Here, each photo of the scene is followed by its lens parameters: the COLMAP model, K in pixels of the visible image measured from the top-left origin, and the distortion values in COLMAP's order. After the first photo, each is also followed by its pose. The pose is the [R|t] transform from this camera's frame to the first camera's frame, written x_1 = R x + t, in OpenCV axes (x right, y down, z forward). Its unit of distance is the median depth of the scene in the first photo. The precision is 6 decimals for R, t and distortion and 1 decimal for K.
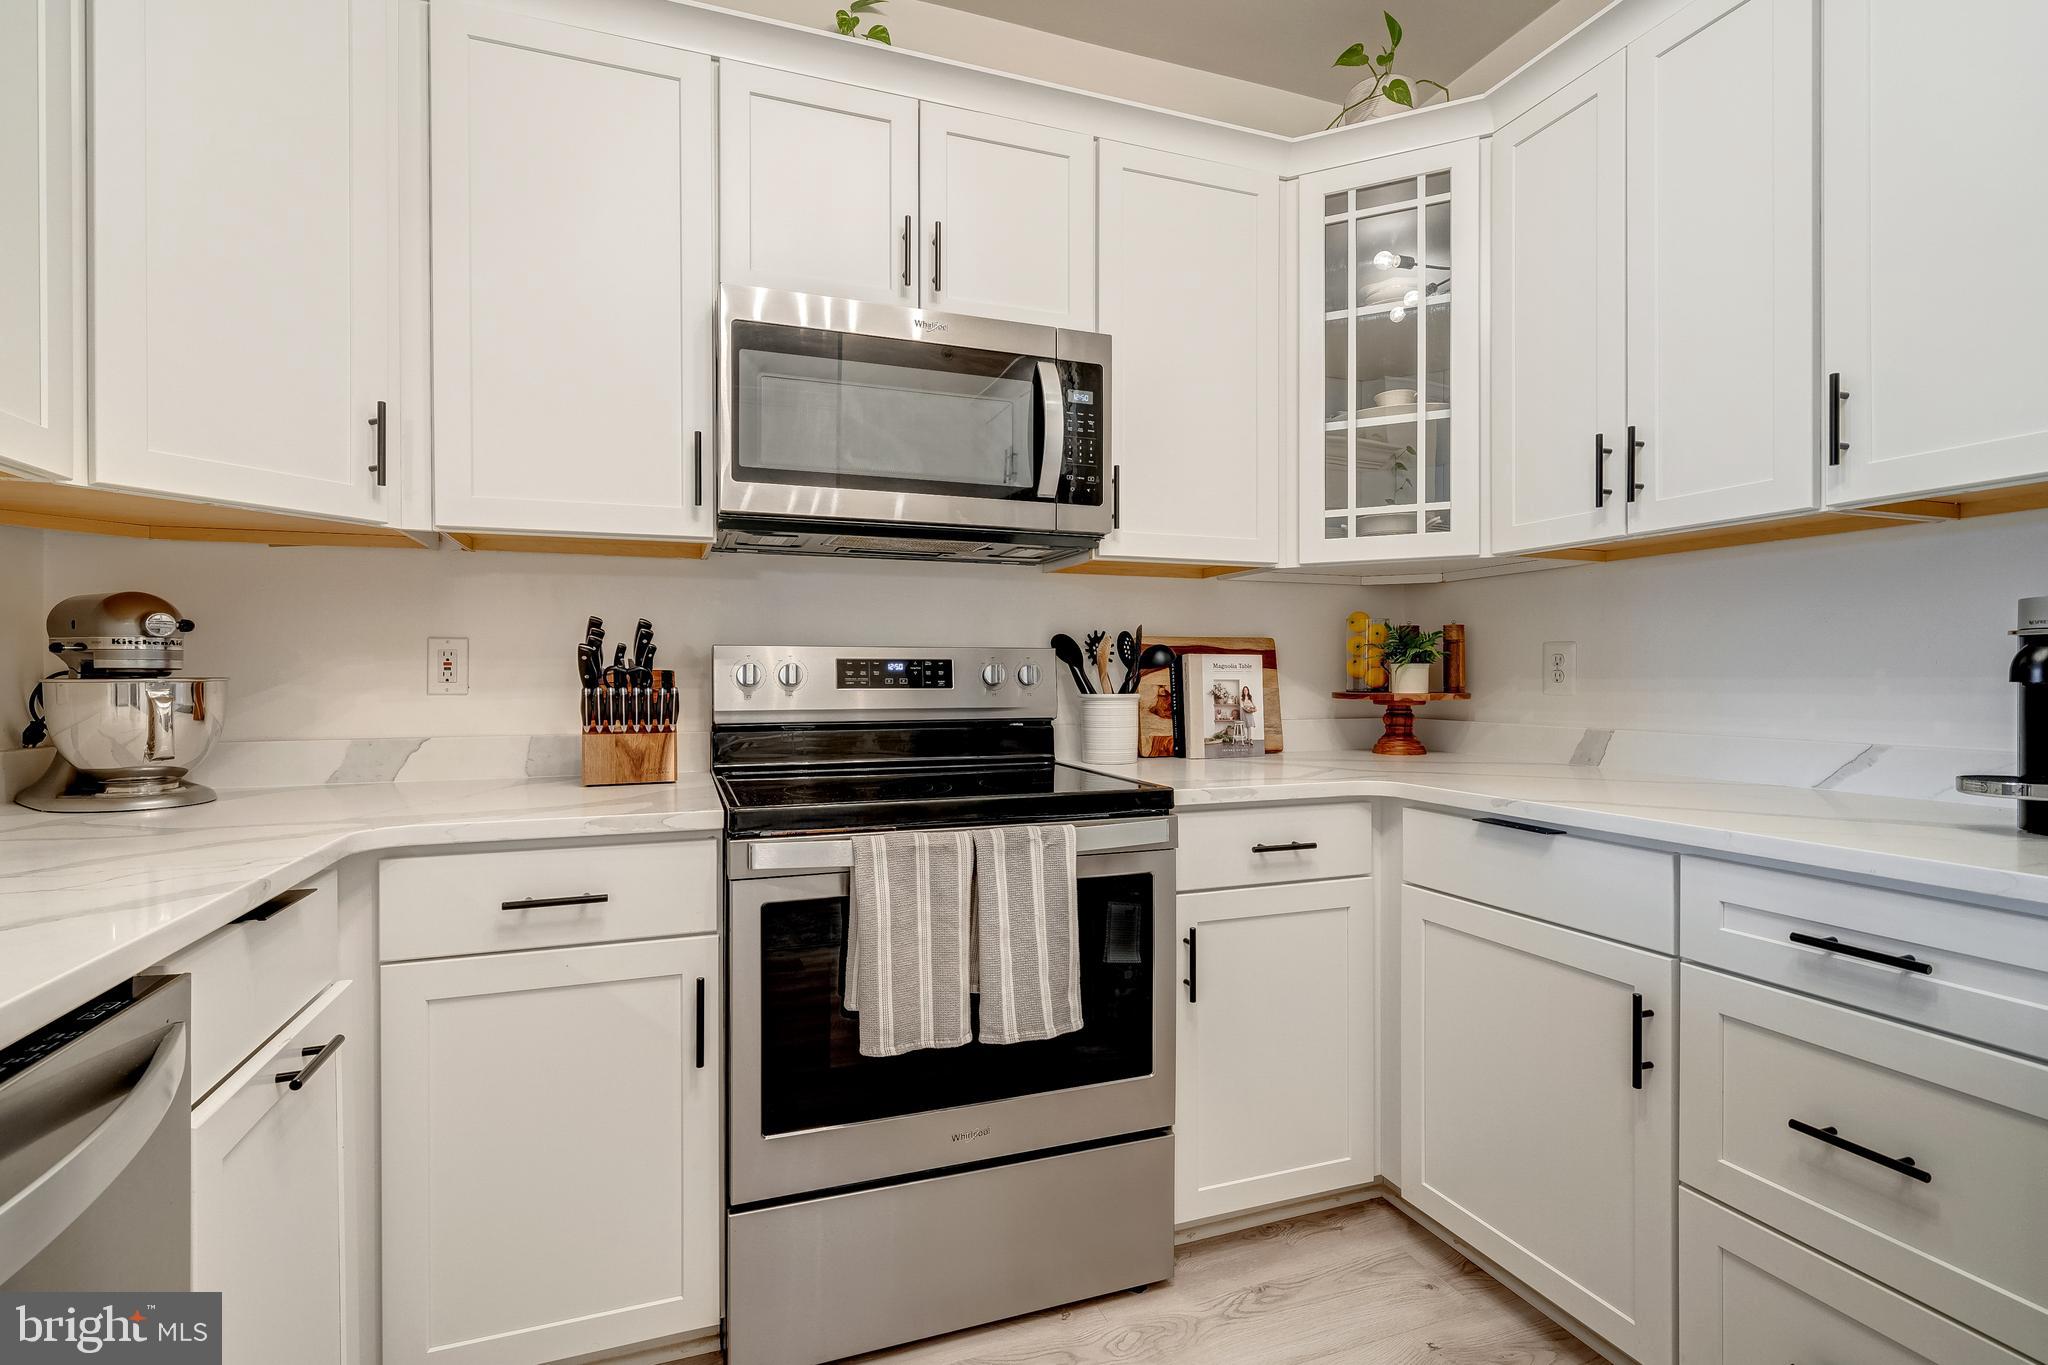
lens RADIAL K [[969.0, 0, 1074.1], [0, 969.0, 675.3], [0, 0, 1]] dist [-0.001065, -0.001504]
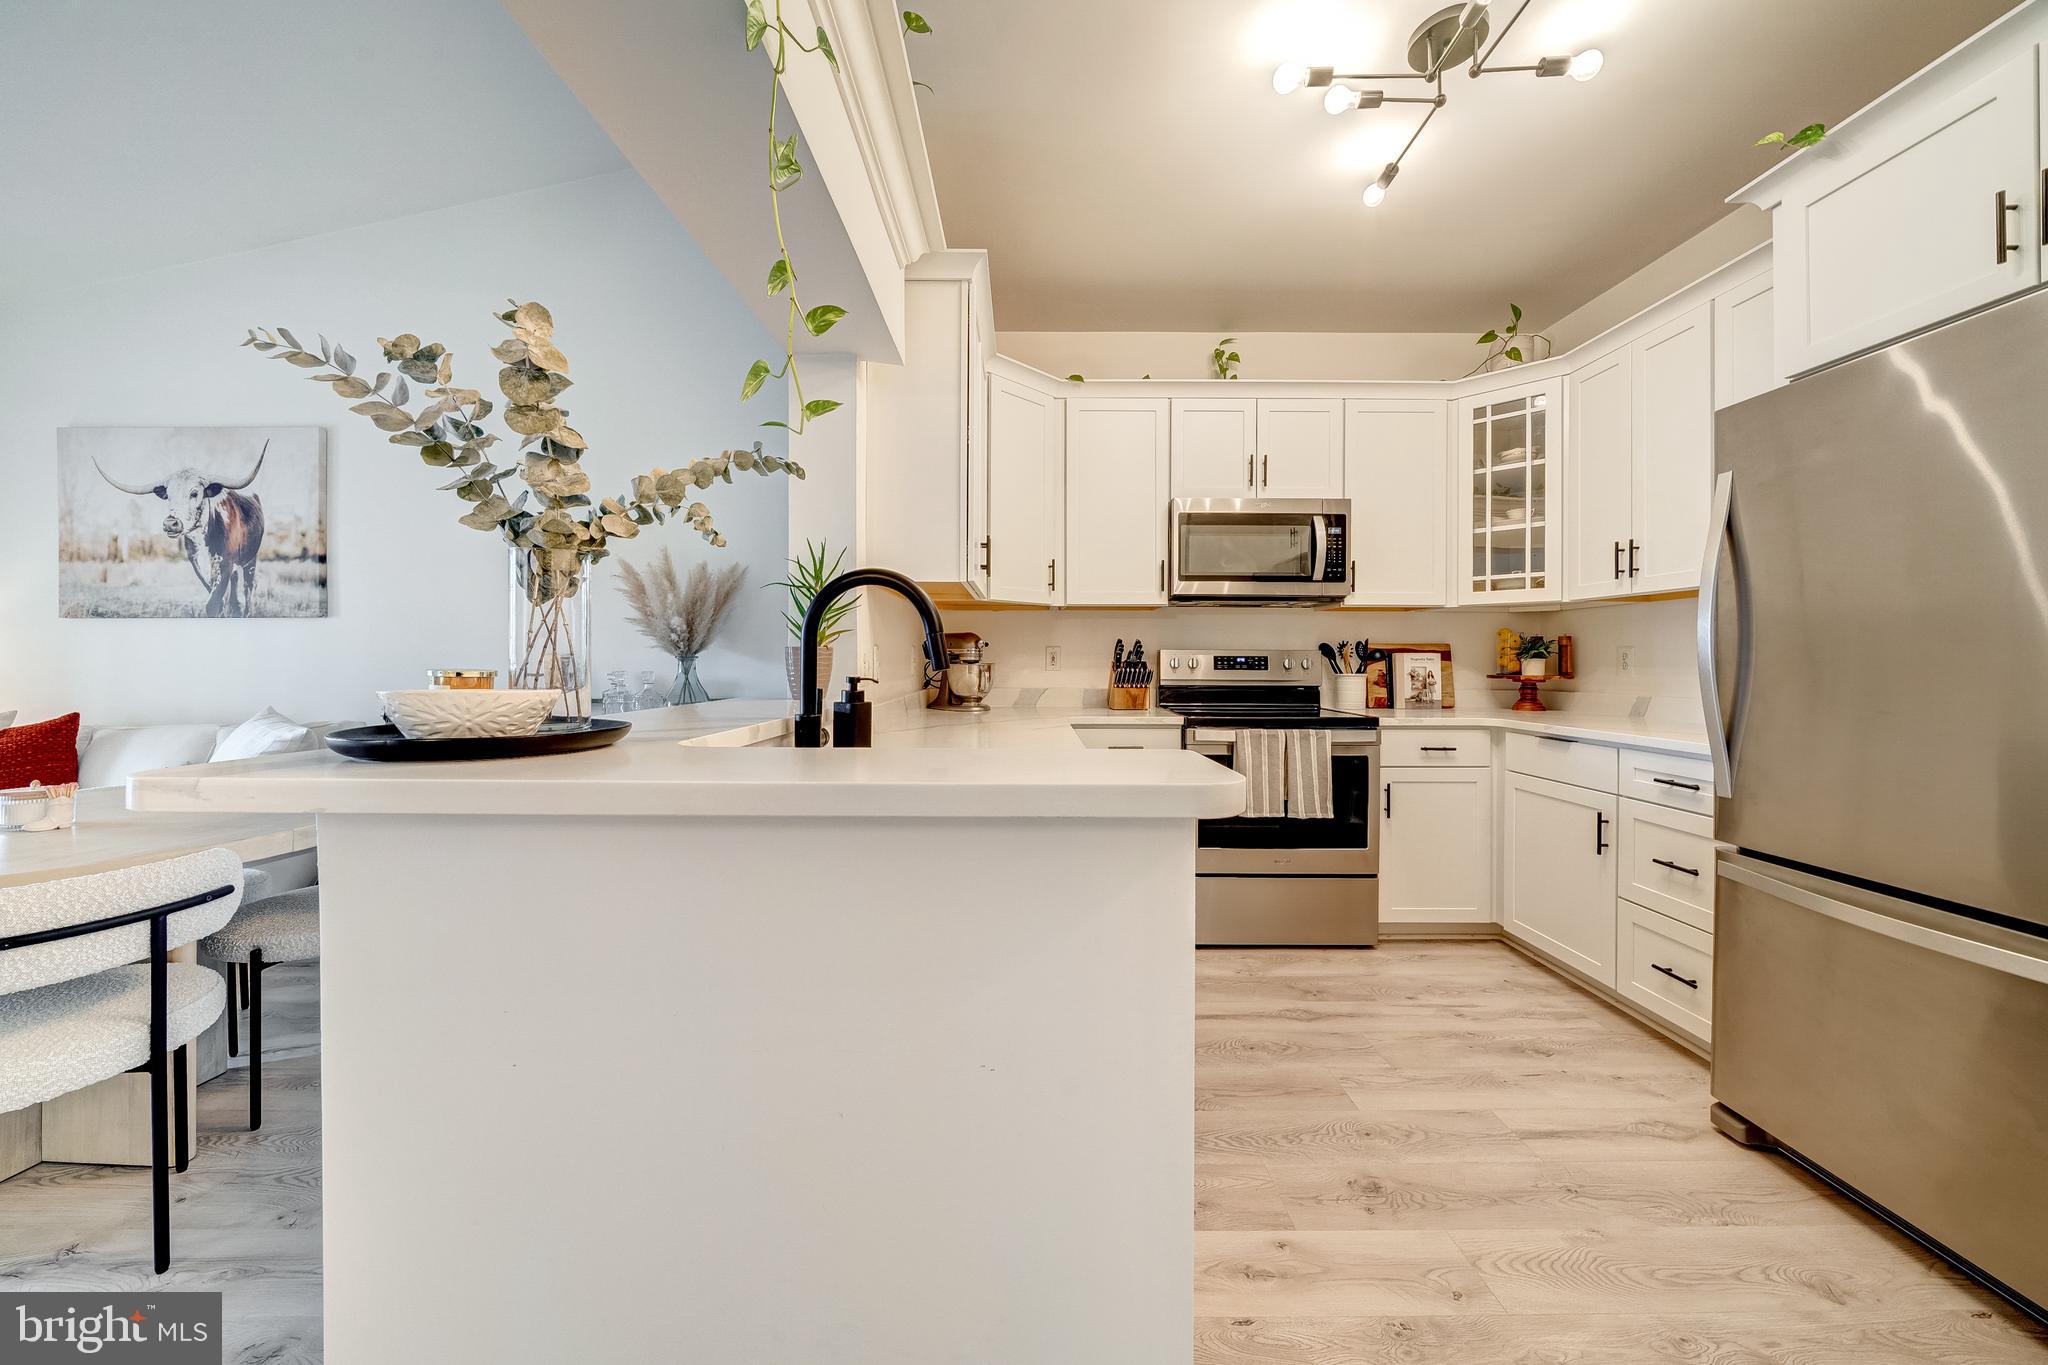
lens RADIAL K [[723.2, 0, 1084.0], [0, 723.2, 660.1], [0, 0, 1]] dist [-0.007444, 0.000165]
pose [[0.944674, 0.004605, -0.327979, 0.009196], [-0.005363, 0.999985, -0.001408, -0.004241], [0.327968, 0.003089, 0.944684, -0.707658]]
